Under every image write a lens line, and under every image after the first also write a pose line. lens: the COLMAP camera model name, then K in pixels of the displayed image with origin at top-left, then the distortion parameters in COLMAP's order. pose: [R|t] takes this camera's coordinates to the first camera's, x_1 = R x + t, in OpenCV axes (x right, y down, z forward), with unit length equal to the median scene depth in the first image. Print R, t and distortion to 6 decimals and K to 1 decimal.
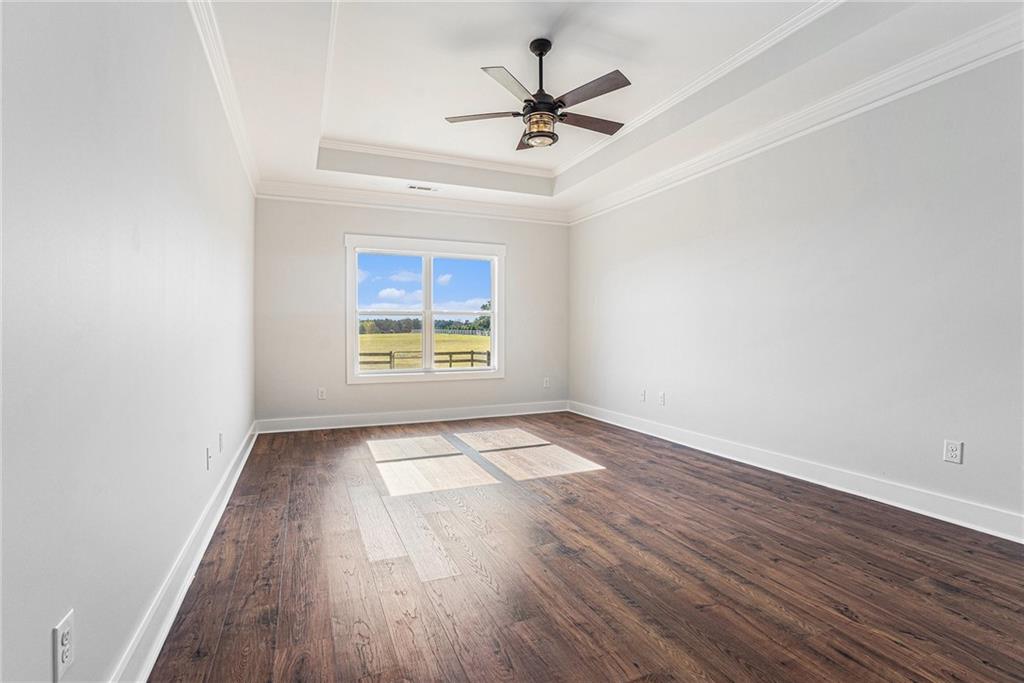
lens RADIAL K [[474.4, 0, 503.0], [0, 474.4, 339.4], [0, 0, 1]] dist [-0.035773, 0.007970]
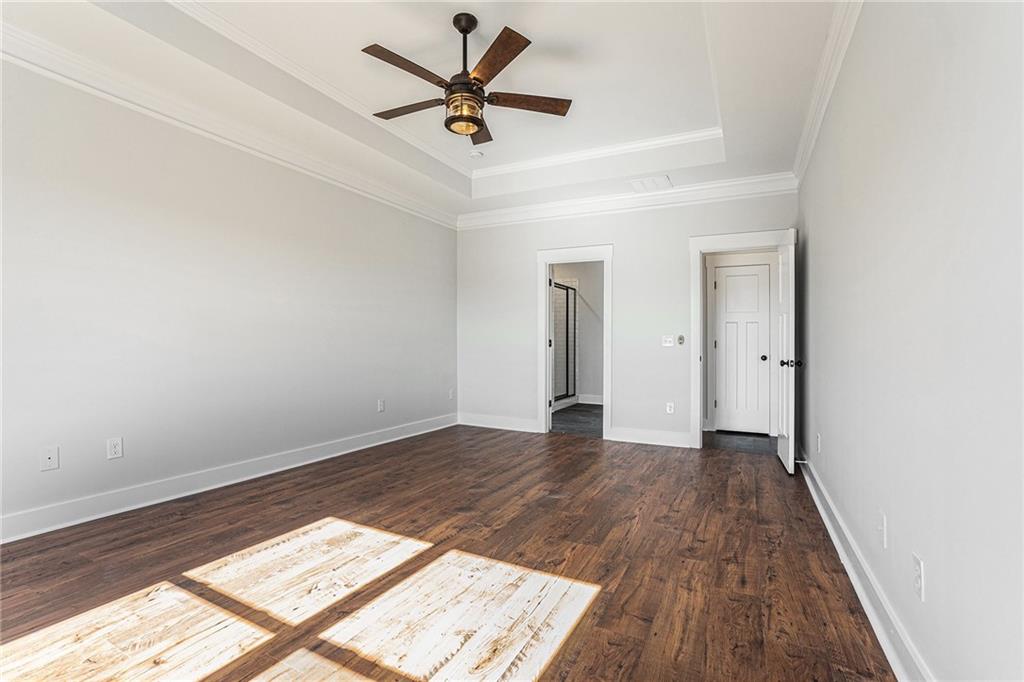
lens RADIAL K [[474.4, 0, 489.9], [0, 474.4, 351.9], [0, 0, 1]] dist [-0.035773, 0.007970]
pose [[-0.623963, -0.014901, 0.781312, -0.755922], [0.000935, 0.999803, 0.019815, -0.013842], [-0.781453, 0.013095, -0.623826, 1.776060]]
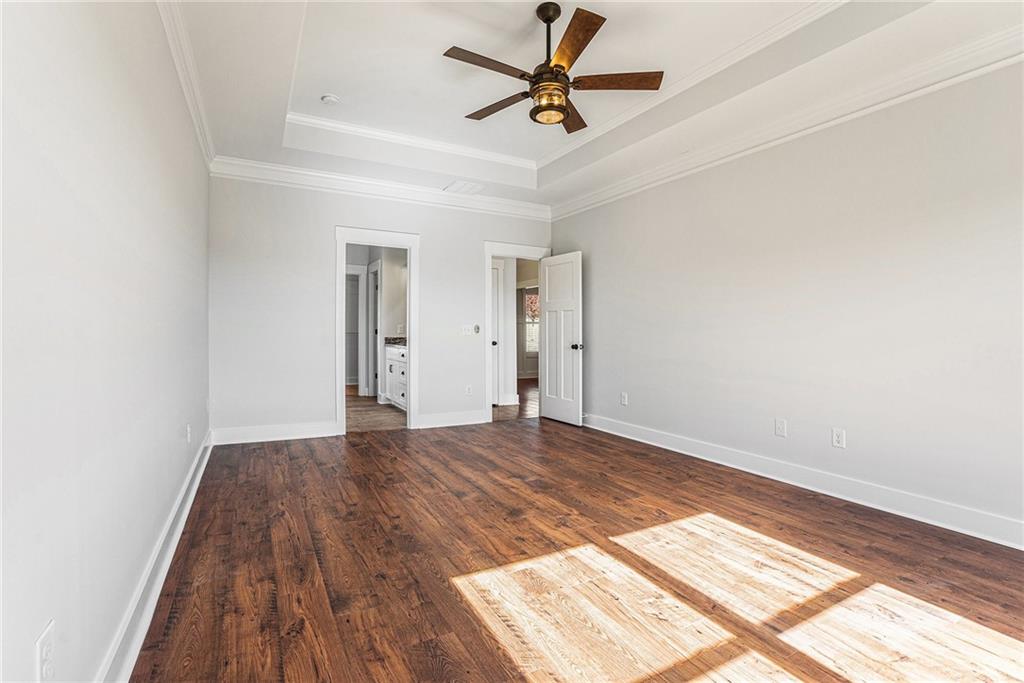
lens RADIAL K [[474.4, 0, 515.0], [0, 474.4, 334.3], [0, 0, 1]] dist [-0.035773, 0.007970]
pose [[-0.992773, -0.010492, -0.119550, 0.291150], [-0.011623, 0.999894, 0.008767, -0.023062], [0.119445, 0.010093, -0.992790, 2.164800]]
